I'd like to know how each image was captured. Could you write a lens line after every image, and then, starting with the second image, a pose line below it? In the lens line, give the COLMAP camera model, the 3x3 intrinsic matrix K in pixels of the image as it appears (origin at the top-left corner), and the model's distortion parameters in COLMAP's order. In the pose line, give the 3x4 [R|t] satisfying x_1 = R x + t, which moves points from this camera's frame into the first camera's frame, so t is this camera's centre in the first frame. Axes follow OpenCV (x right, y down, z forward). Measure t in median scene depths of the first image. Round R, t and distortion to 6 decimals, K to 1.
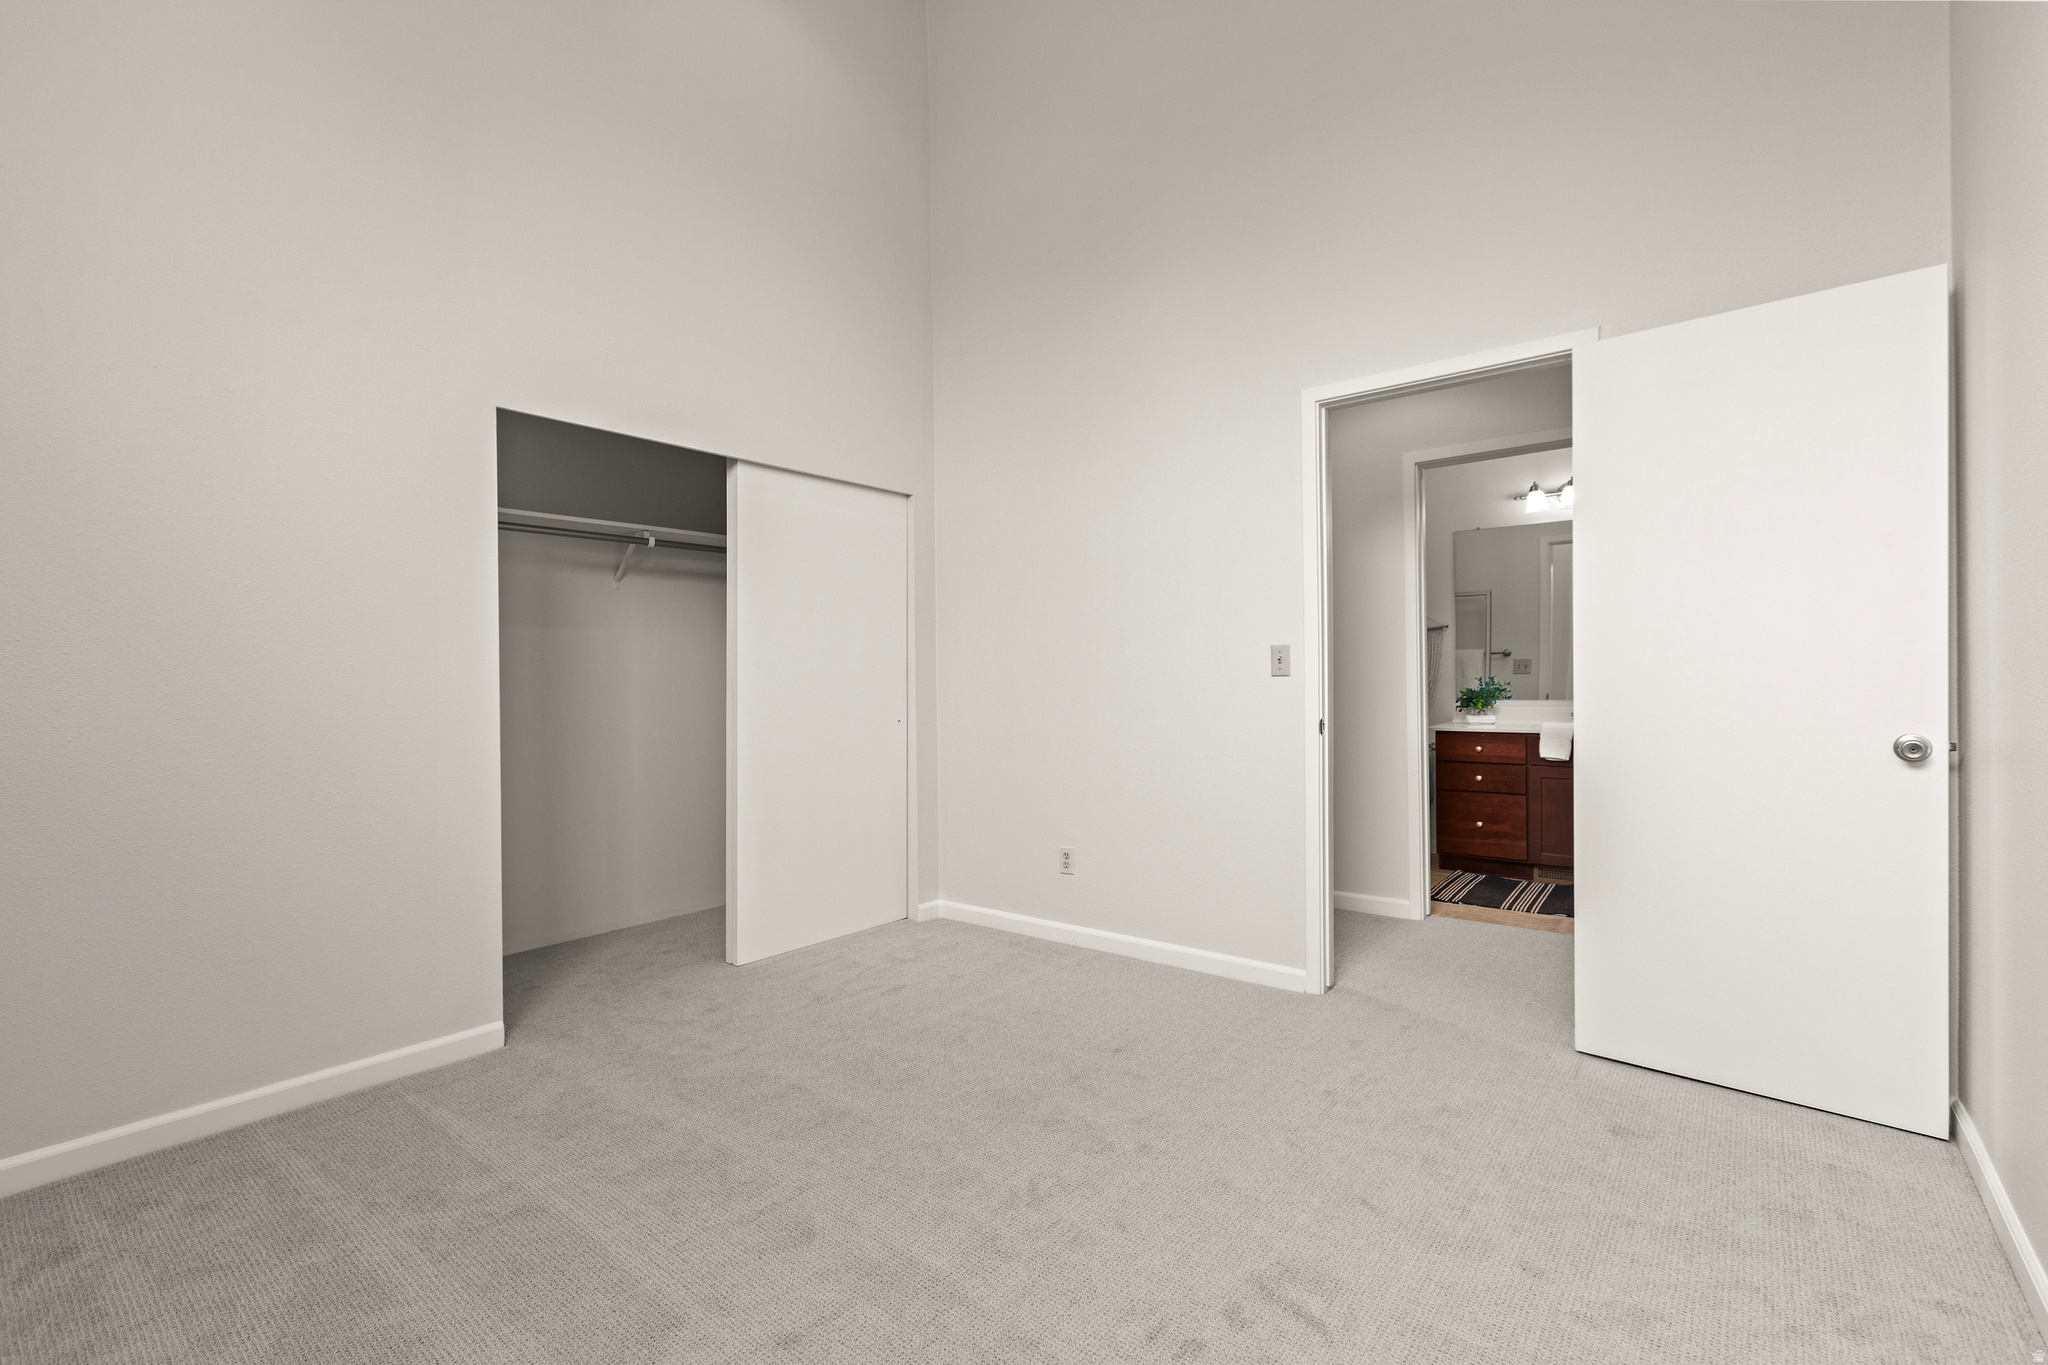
lens RADIAL K [[921.7, 0, 1013.3], [0, 921.7, 689.0], [0, 0, 1]] dist [0.001135, 0.000131]
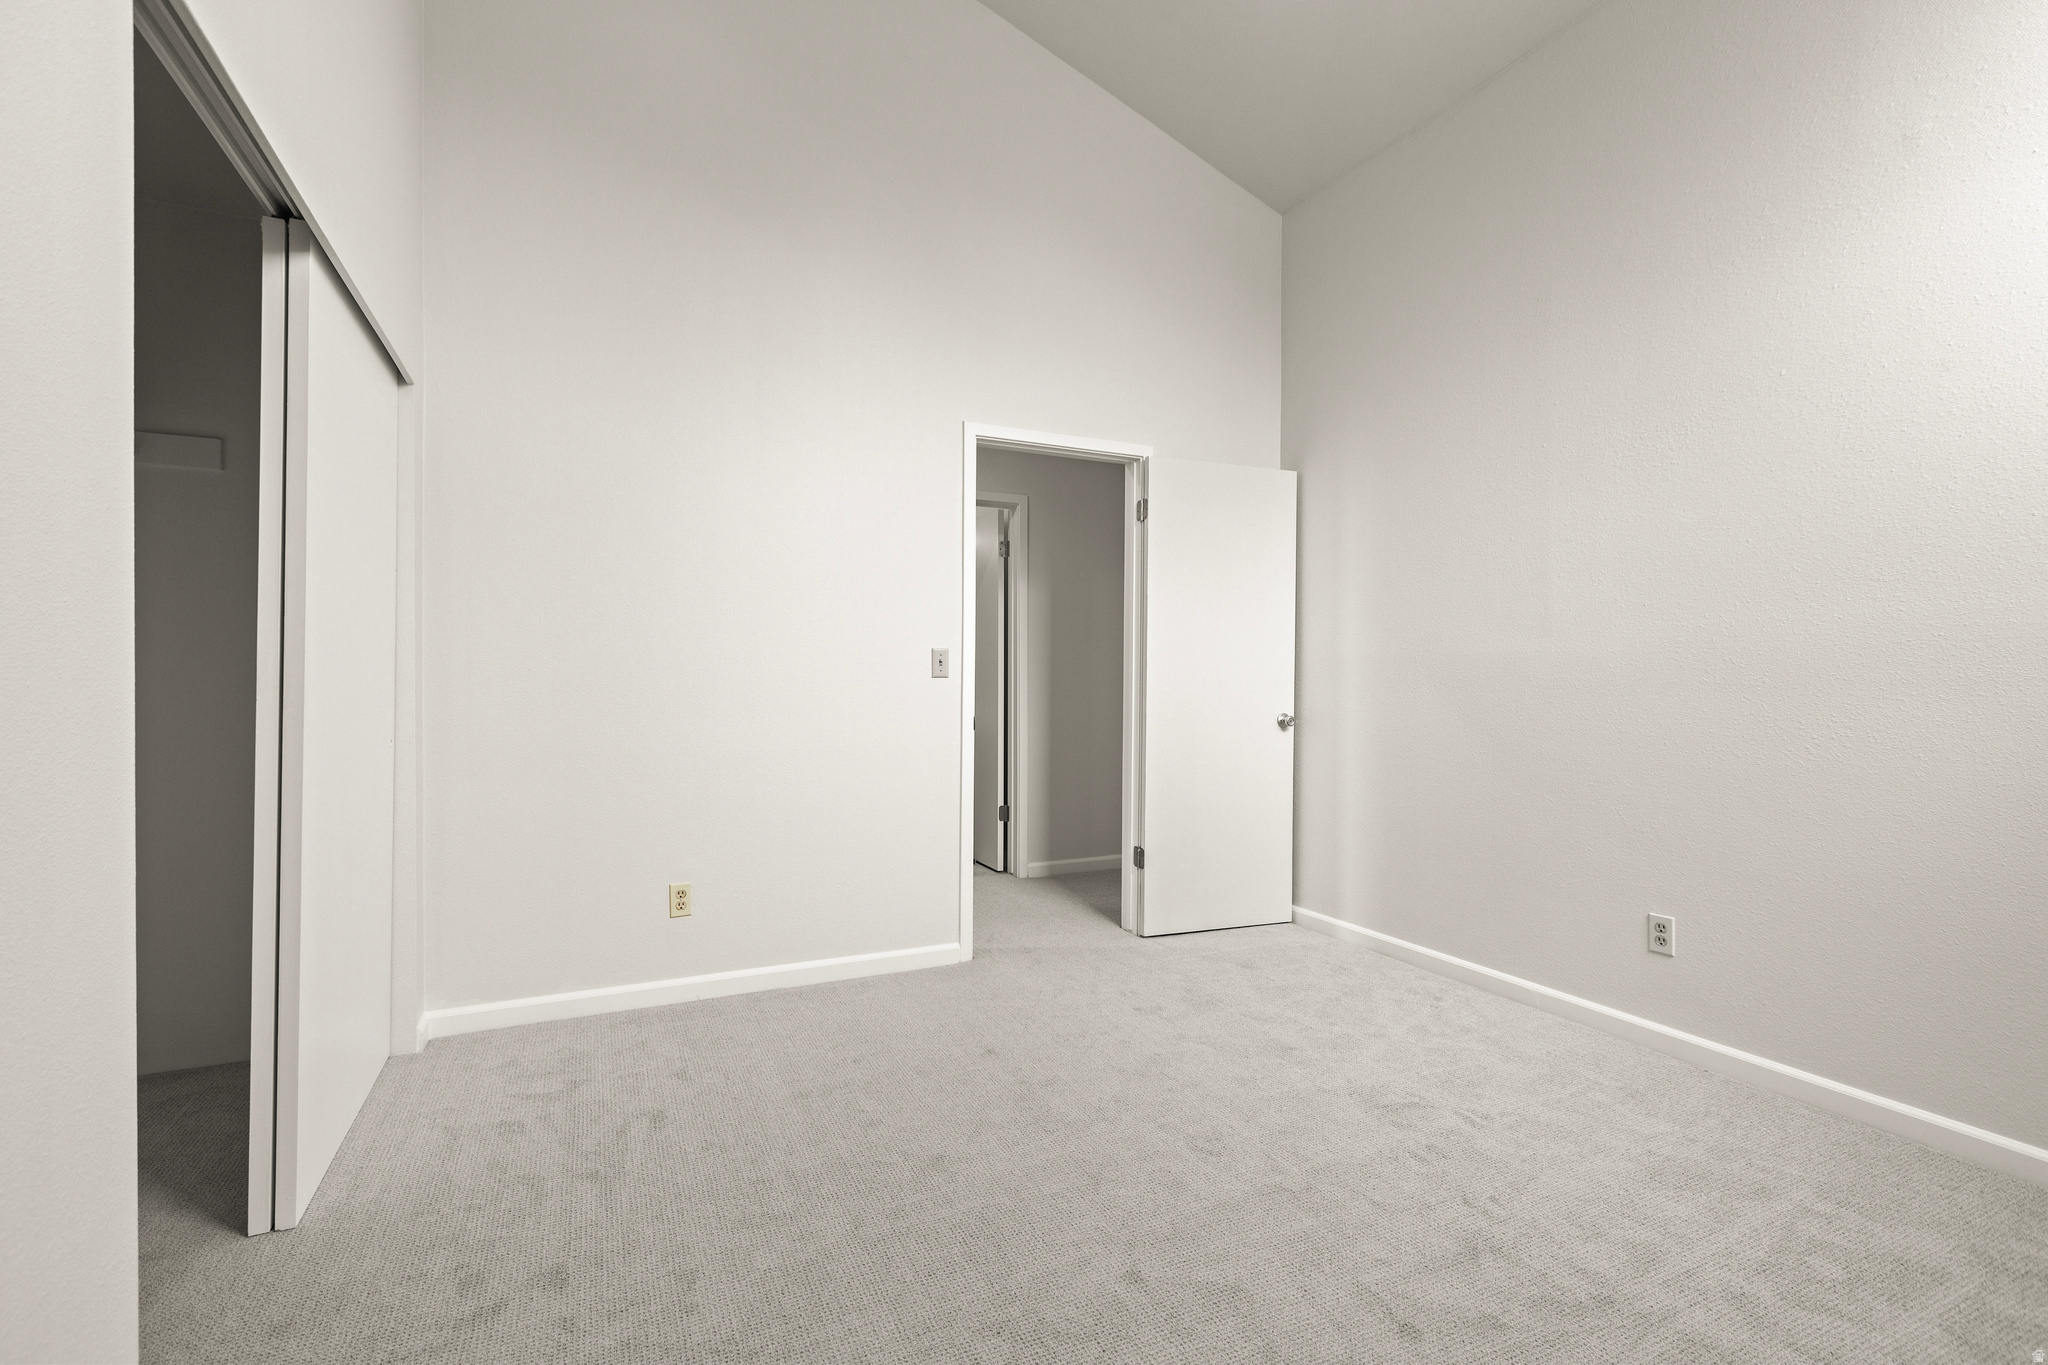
lens RADIAL K [[921.7, 0, 1013.3], [0, 921.7, 689.0], [0, 0, 1]] dist [0.001135, 0.000131]
pose [[0.425900, 0.001834, 0.904768, -0.643934], [-0.002341, 0.999997, -0.000925, 0.000575], [-0.904767, -0.001724, 0.425903, 0.455629]]
